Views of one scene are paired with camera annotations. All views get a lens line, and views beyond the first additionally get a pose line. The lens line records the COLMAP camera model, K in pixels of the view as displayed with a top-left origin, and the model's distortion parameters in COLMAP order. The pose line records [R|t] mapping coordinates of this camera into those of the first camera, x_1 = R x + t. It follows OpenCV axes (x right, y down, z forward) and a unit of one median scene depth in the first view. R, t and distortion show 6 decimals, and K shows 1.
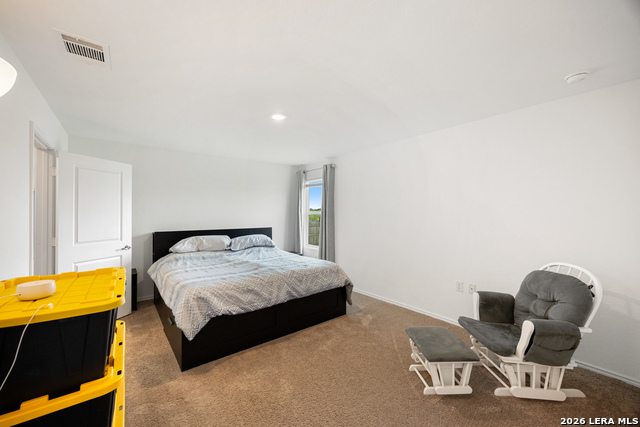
lens RADIAL K [[245.0, 0, 326.2], [0, 245.0, 212.9], [0, 0, 1]] dist [-0.002757, 0.000216]
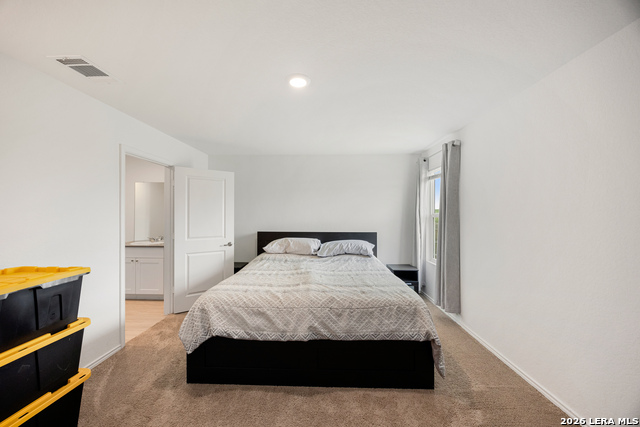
lens RADIAL K [[245.0, 0, 319.5], [0, 245.0, 214.5], [0, 0, 1]] dist [-0.002757, 0.000216]
pose [[0.758843, 0.004668, -0.651257, 0.262738], [-0.004524, 0.999988, 0.001896, -0.002885], [0.651258, 0.001508, 0.758855, 0.397268]]
